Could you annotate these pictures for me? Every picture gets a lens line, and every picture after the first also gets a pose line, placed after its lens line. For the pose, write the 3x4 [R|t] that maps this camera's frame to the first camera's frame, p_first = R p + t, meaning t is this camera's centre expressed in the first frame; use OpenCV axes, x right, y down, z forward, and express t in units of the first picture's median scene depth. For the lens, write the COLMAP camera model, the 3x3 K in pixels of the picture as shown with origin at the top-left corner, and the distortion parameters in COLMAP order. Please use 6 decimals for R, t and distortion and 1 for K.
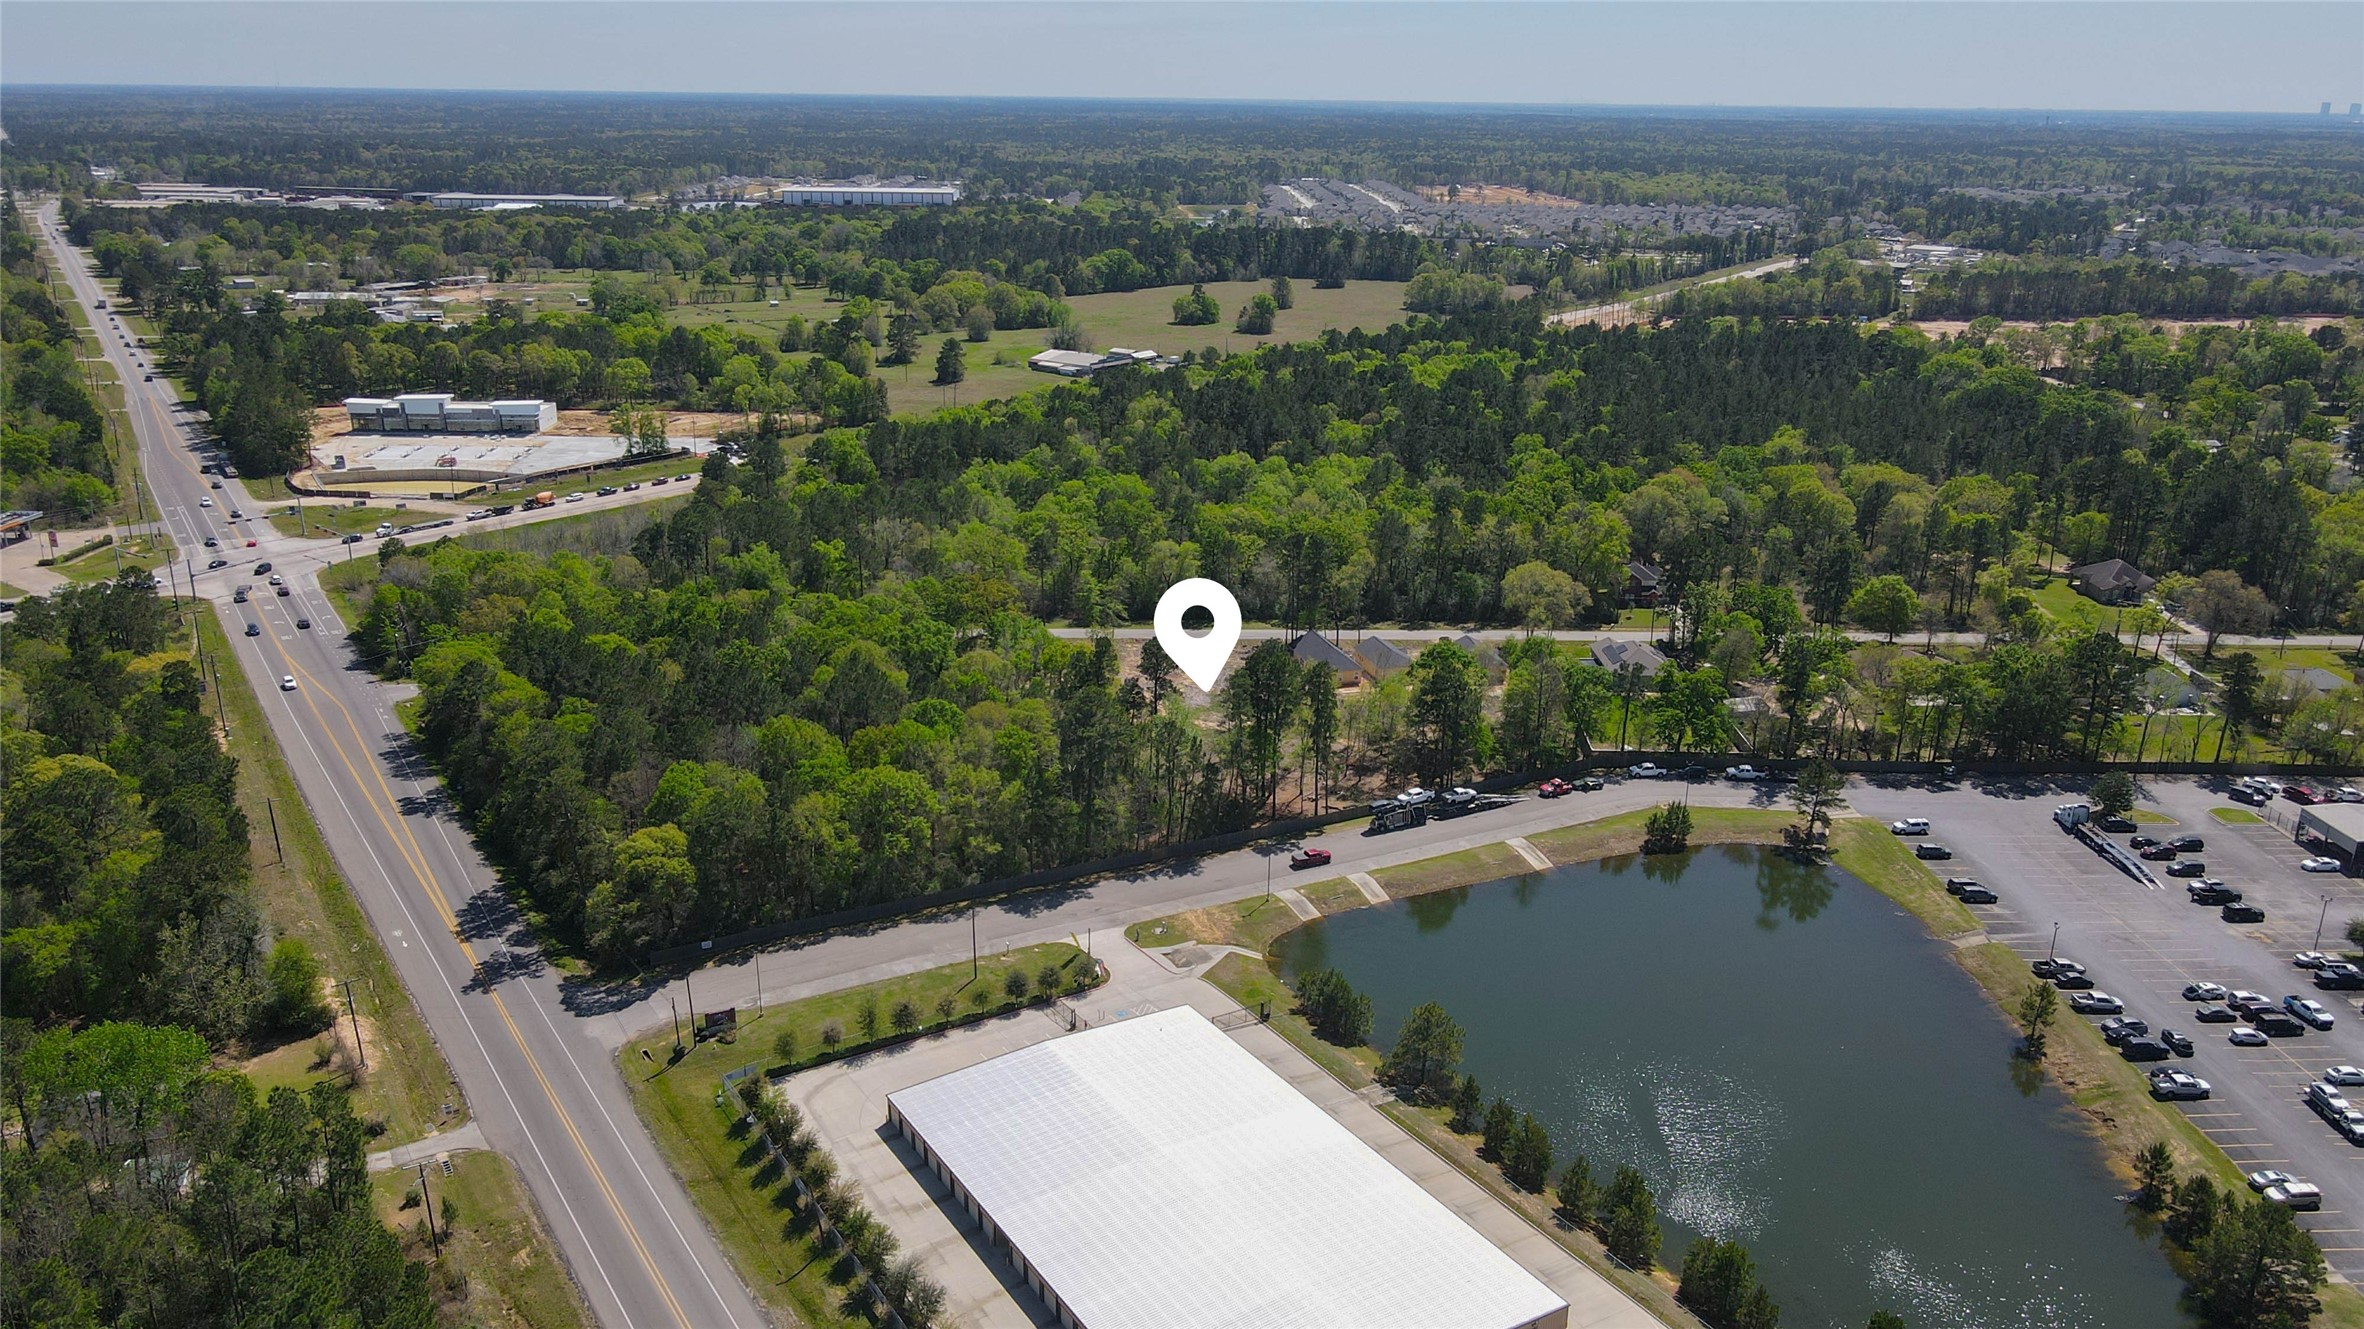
lens RADIAL K [[1771.9, 0, 1187.0], [0, 1771.9, 663.0], [0, 0, 1]] dist [0.004638, 0.015951]
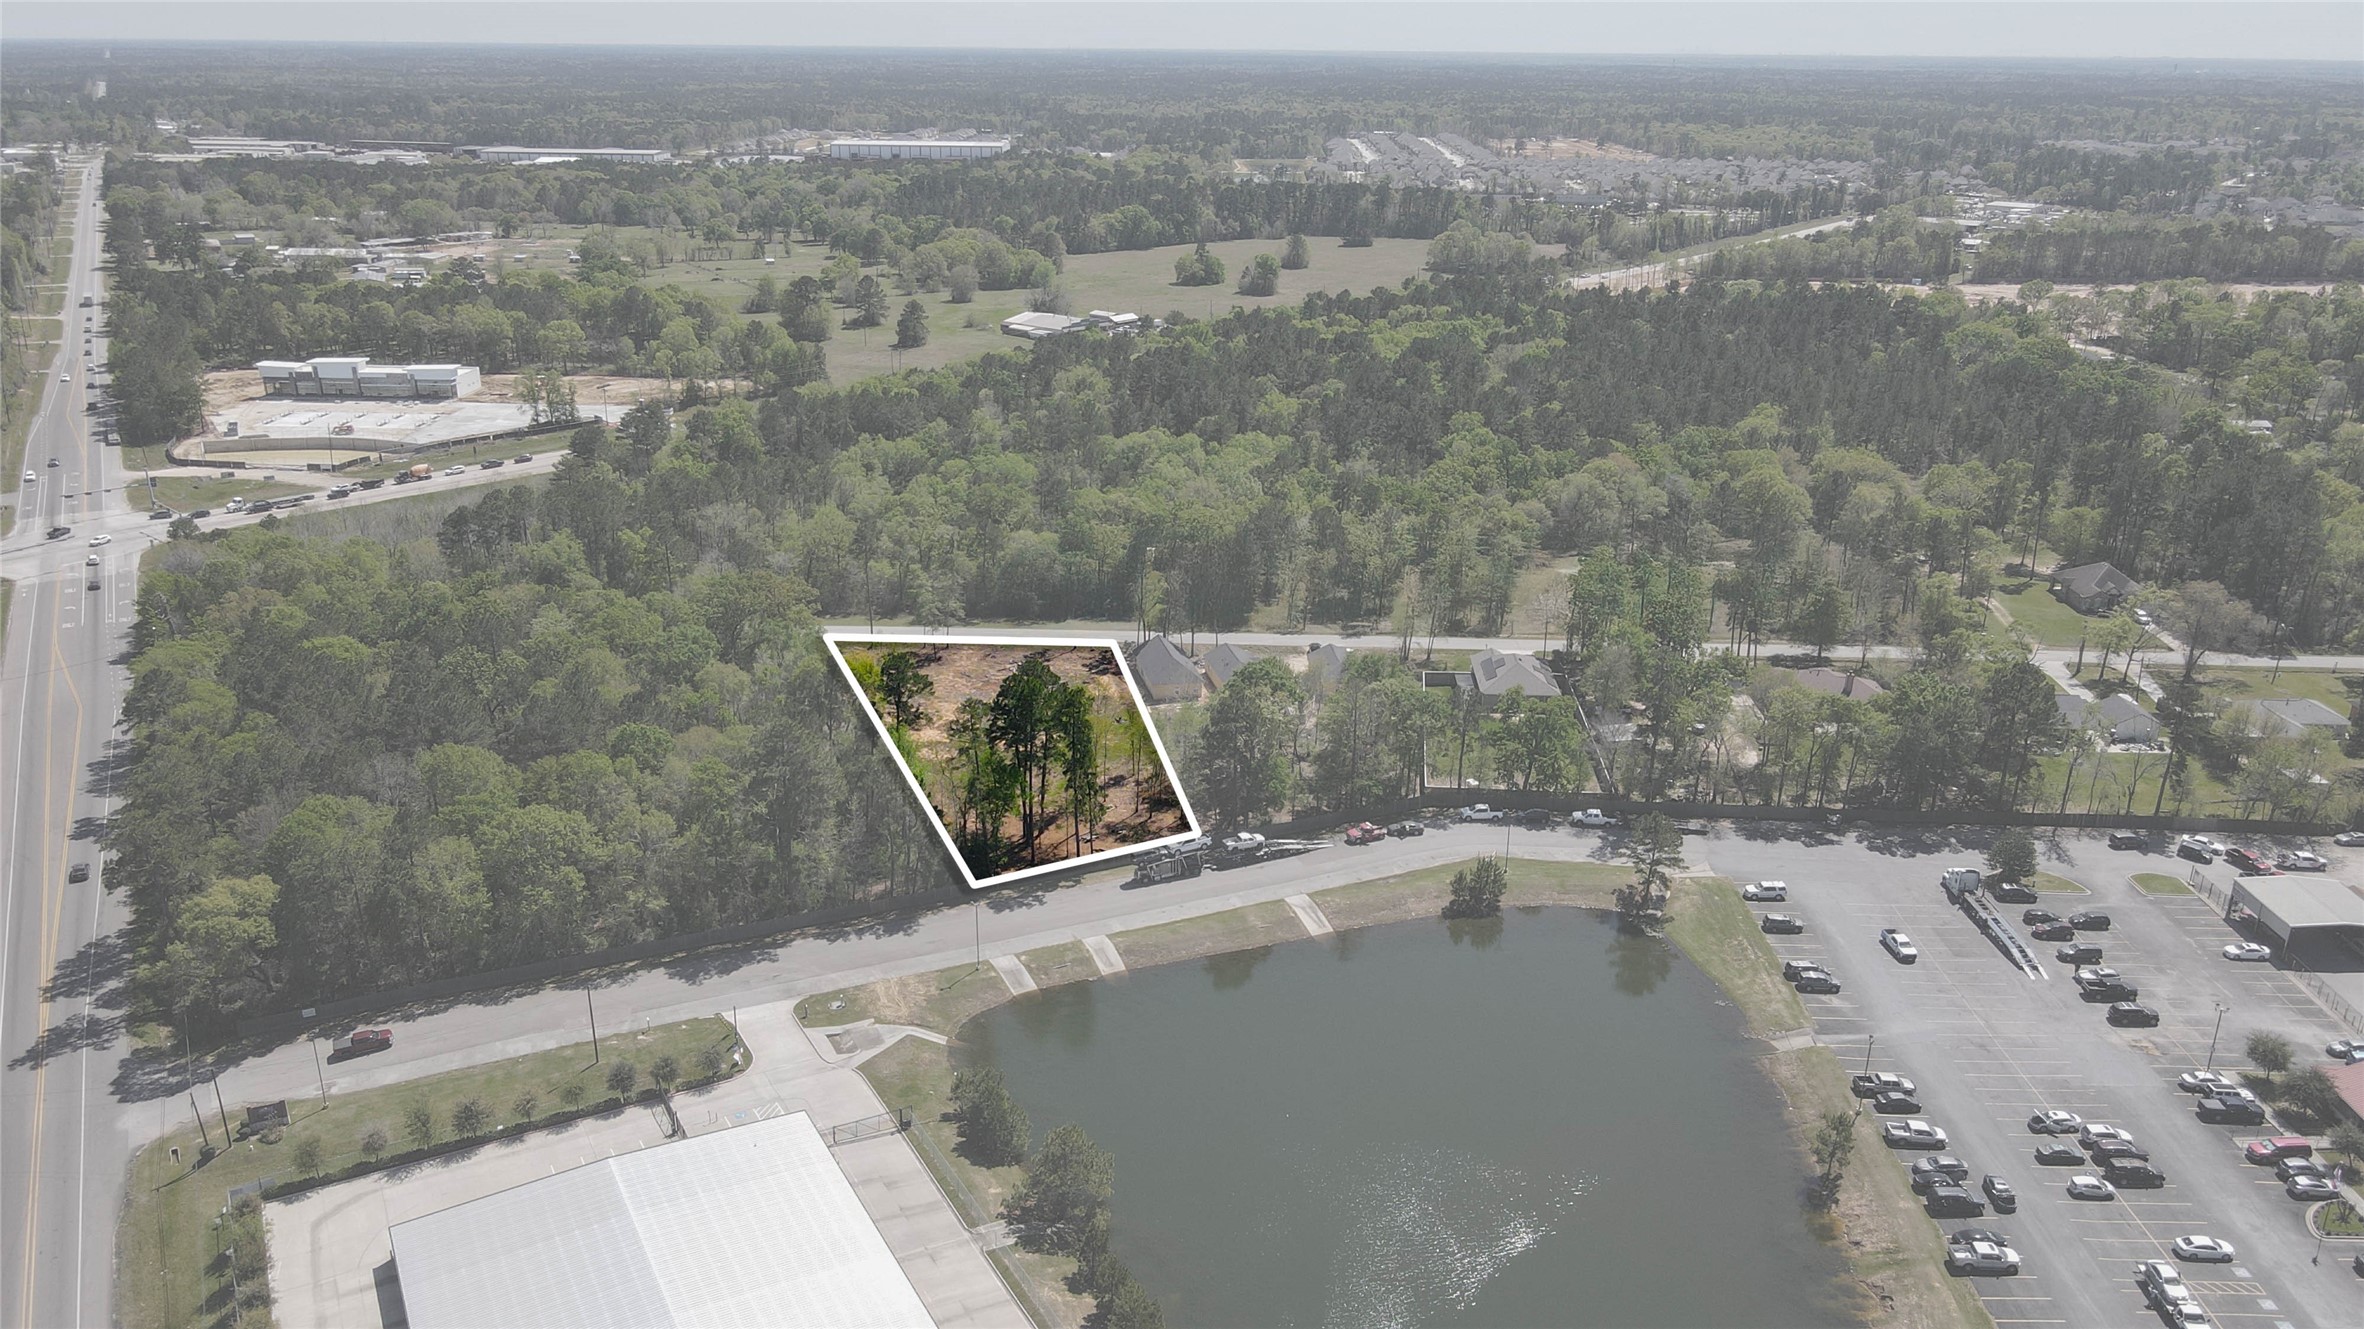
lens RADIAL K [[1771.9, 0, 1184.5], [0, 1771.9, 666.8], [0, 0, 1]] dist [0.004638, 0.015951]
pose [[0.998288, 0.016248, -0.056190, 0.103993], [-0.014769, 0.999536, 0.026639, -0.020631], [0.056597, -0.025763, 0.998065, 0.078737]]
